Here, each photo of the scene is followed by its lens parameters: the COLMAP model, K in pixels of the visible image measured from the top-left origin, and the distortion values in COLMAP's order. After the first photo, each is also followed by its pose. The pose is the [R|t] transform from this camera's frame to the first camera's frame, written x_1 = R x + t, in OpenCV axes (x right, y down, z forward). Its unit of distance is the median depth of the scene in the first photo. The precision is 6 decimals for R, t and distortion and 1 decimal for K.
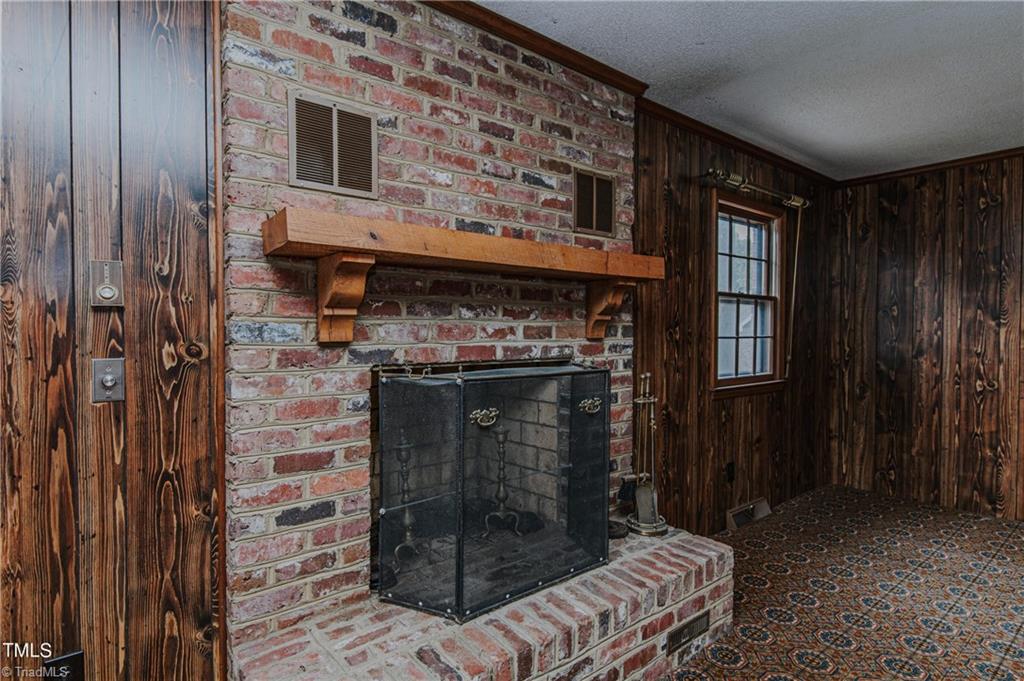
lens RADIAL K [[559.4, 0, 507.6], [0, 559.4, 337.0], [0, 0, 1]] dist [0.006919, 0.000126]
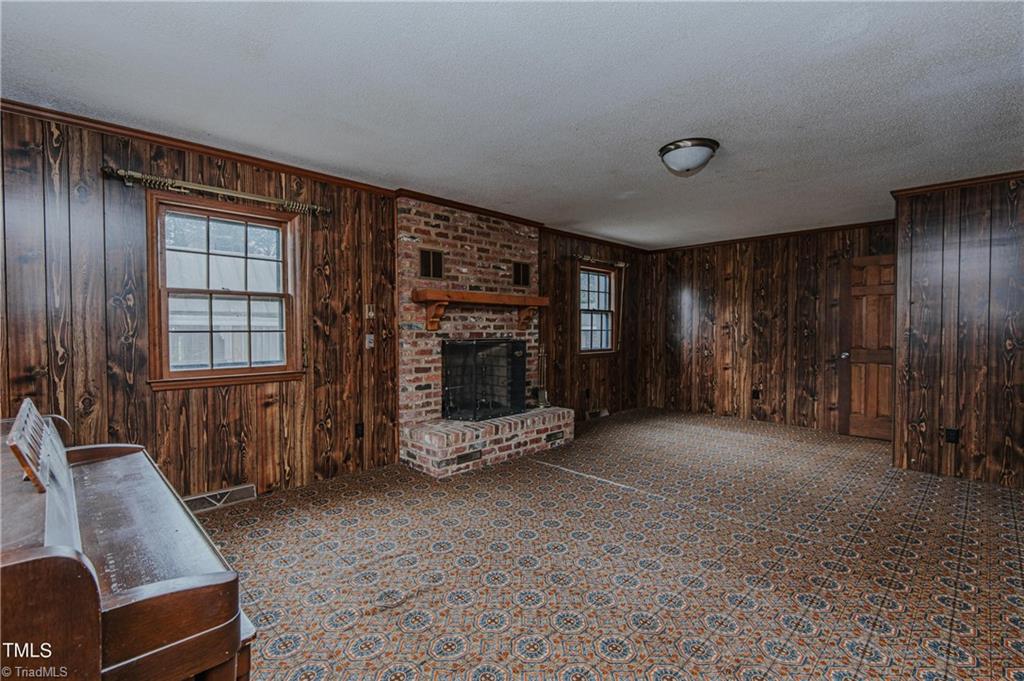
lens RADIAL K [[468.3, 0, 512.1], [0, 468.3, 339.1], [0, 0, 1]] dist [0.023933, -0.000640]
pose [[0.994905, -0.004571, 0.100710, -0.105656], [0.003757, 0.999959, 0.008271, 0.030222], [-0.100744, -0.007851, 0.994881, -1.184449]]
